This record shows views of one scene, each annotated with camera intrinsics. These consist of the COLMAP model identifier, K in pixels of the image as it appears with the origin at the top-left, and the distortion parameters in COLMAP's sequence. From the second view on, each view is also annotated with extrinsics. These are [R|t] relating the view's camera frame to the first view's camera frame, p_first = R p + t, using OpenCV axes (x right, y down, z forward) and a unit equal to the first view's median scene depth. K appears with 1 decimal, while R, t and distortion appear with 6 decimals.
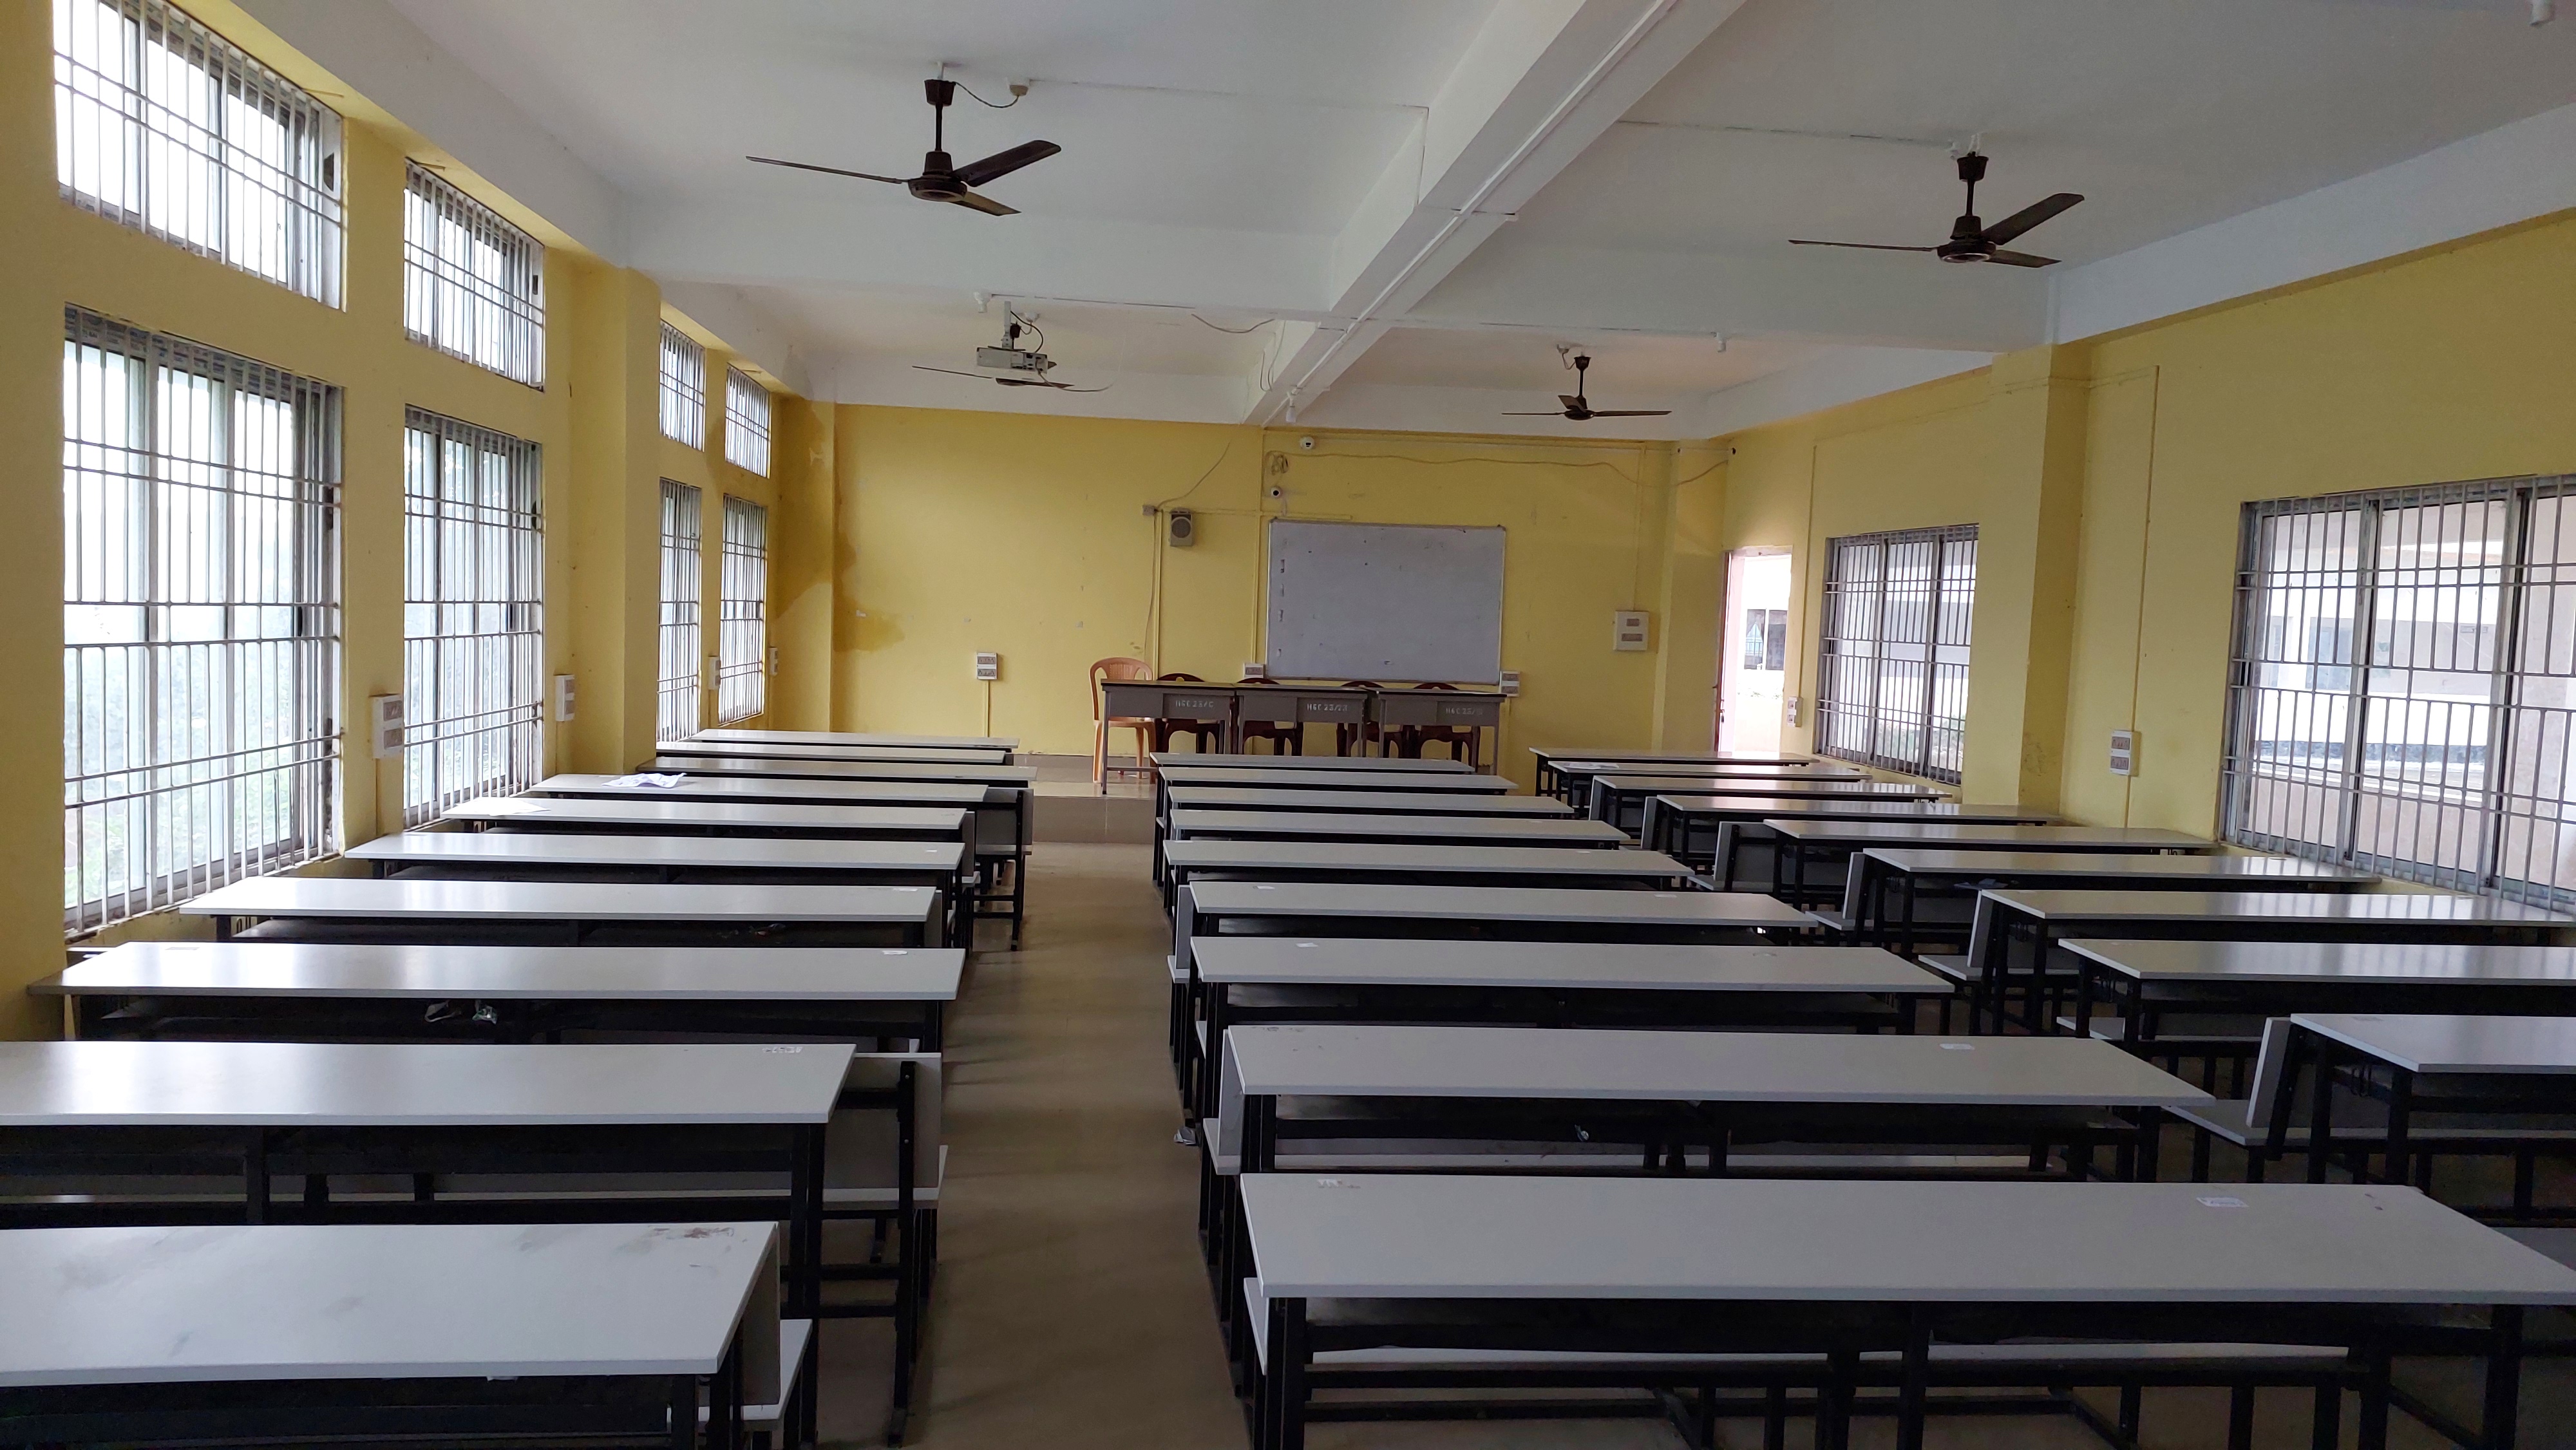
lens RADIAL K [[1855.6, 0, 1249.3], [0, 1855.6, 740.5], [0, 0, 1]] dist [0.003524, 0.003472]
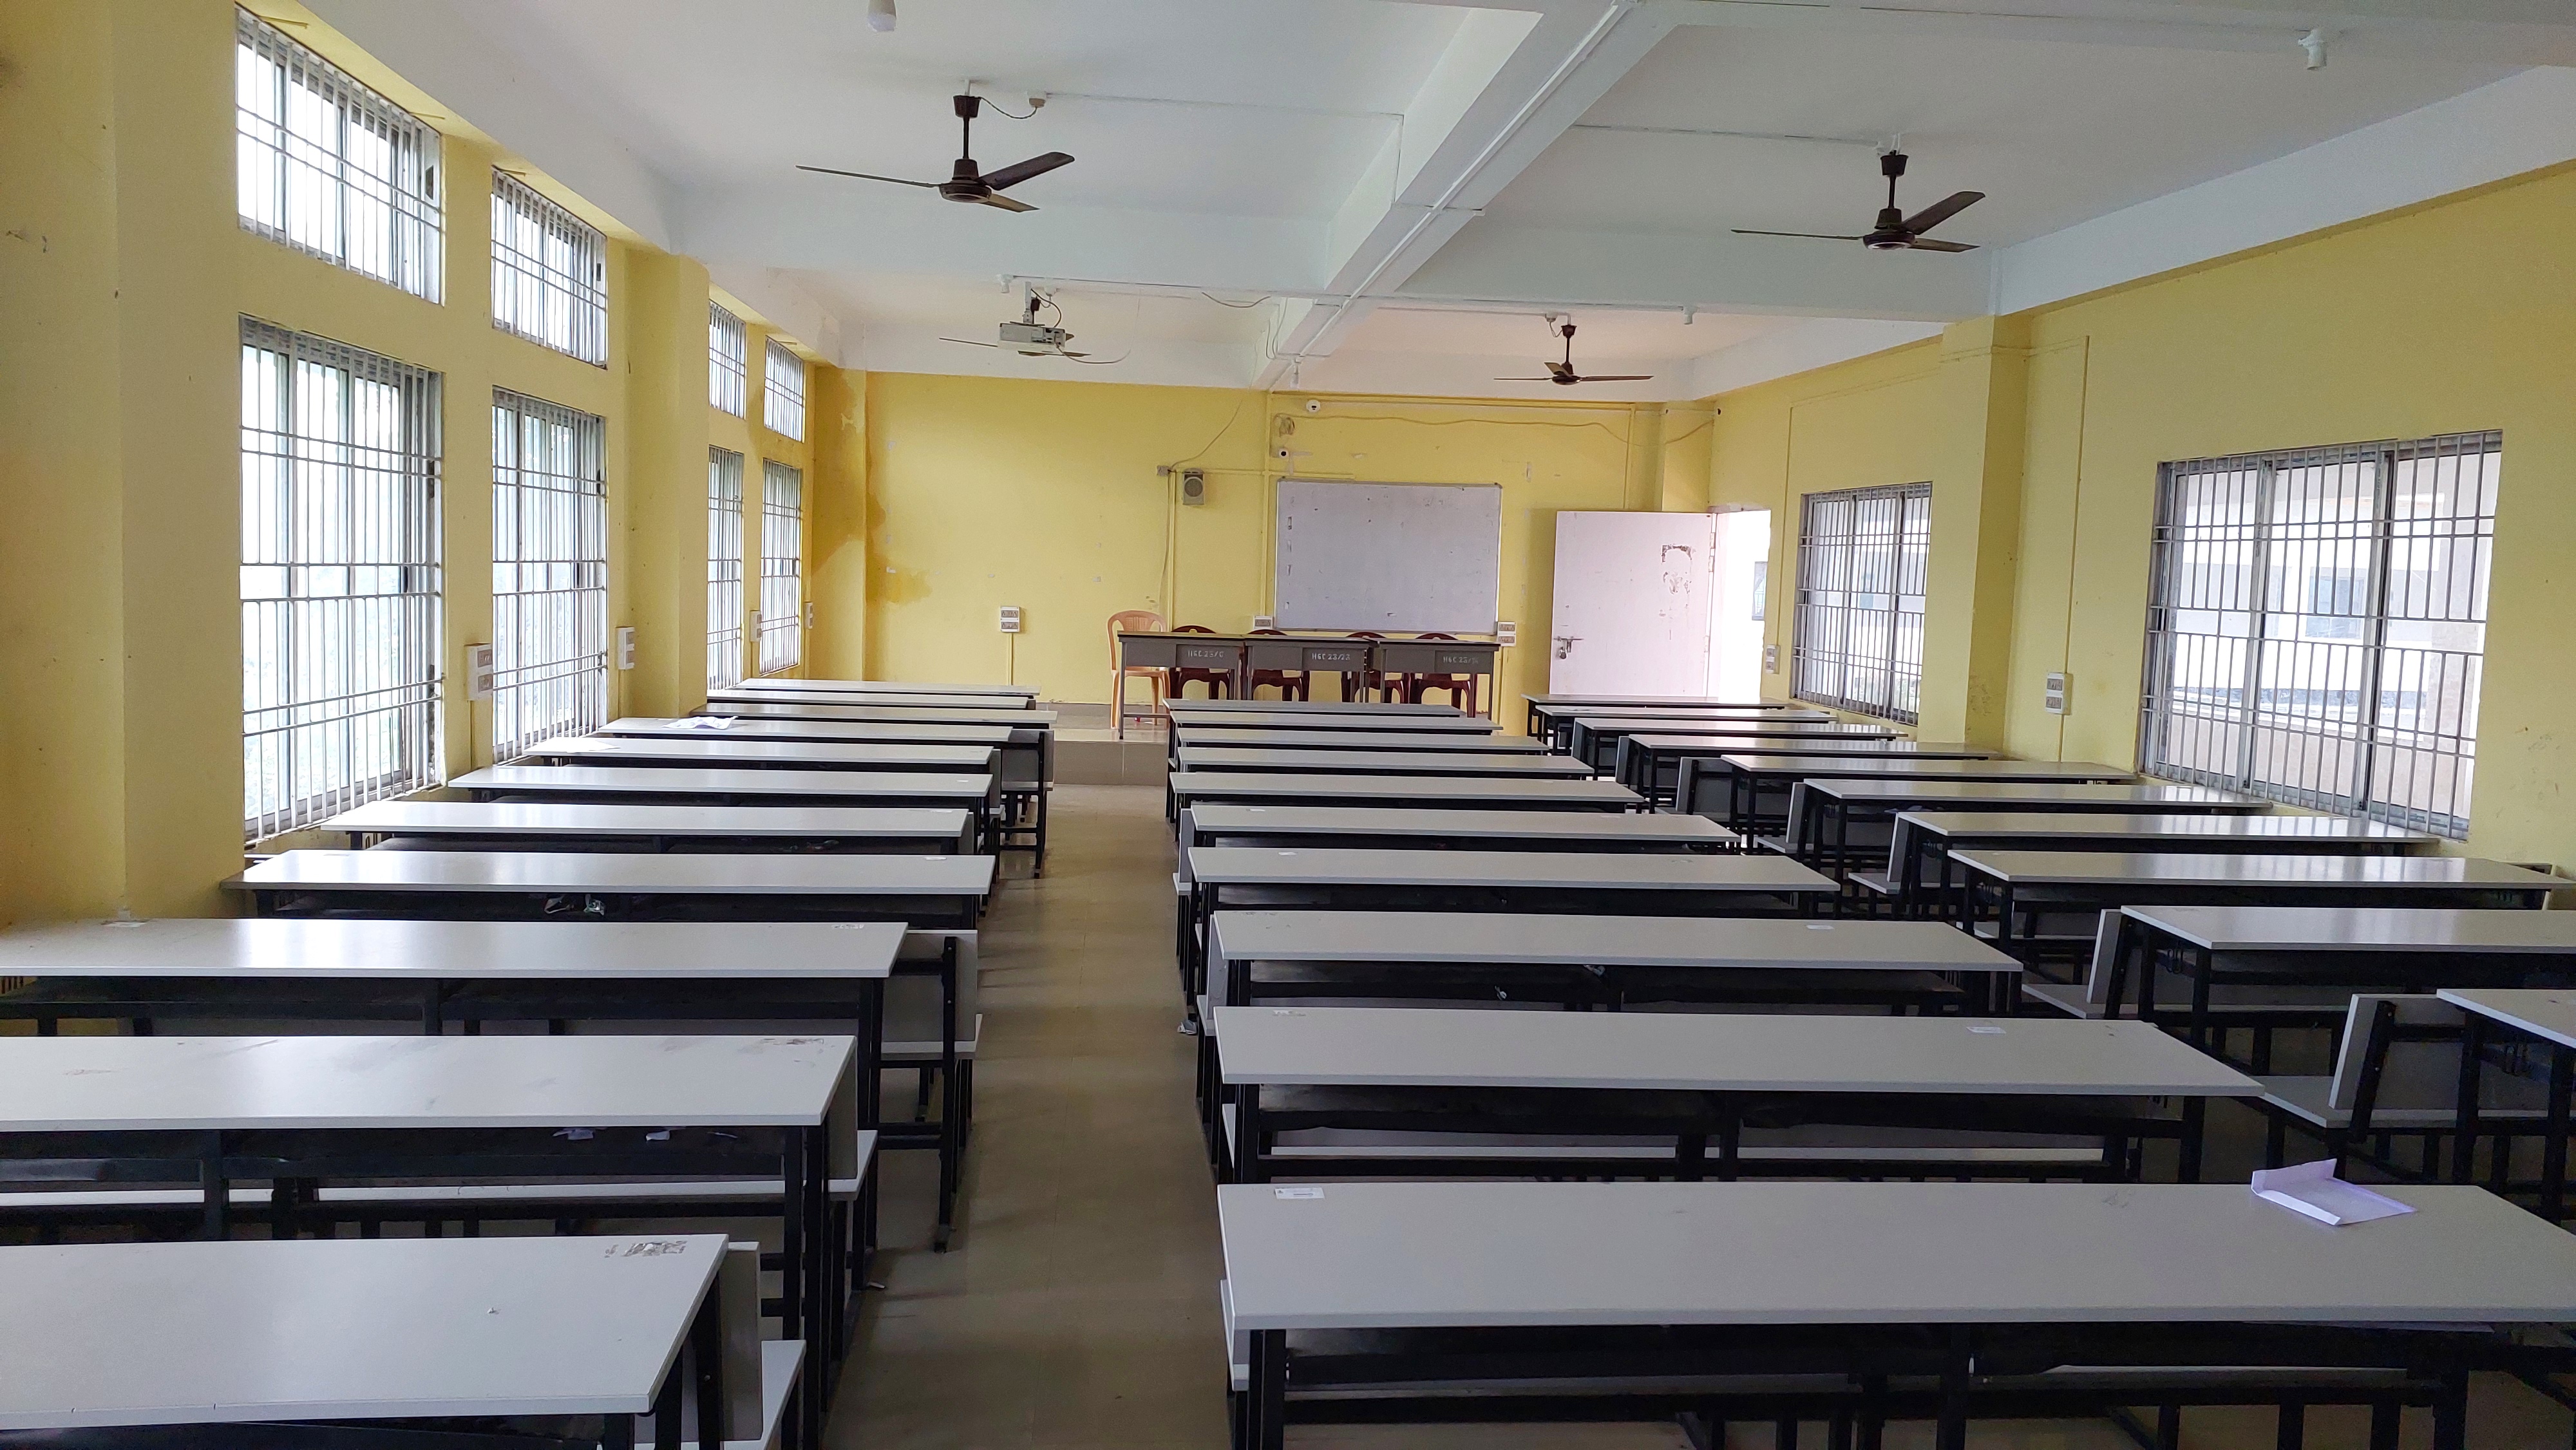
lens RADIAL K [[1855.6, 0, 1267.2], [0, 1855.6, 706.8], [0, 0, 1]] dist [0.003524, 0.003472]
pose [[0.999989, -0.004103, -0.002353, 0.014129], [0.004118, 0.999971, 0.006411, 0.007143], [0.002326, -0.006421, 0.999977, -0.108631]]
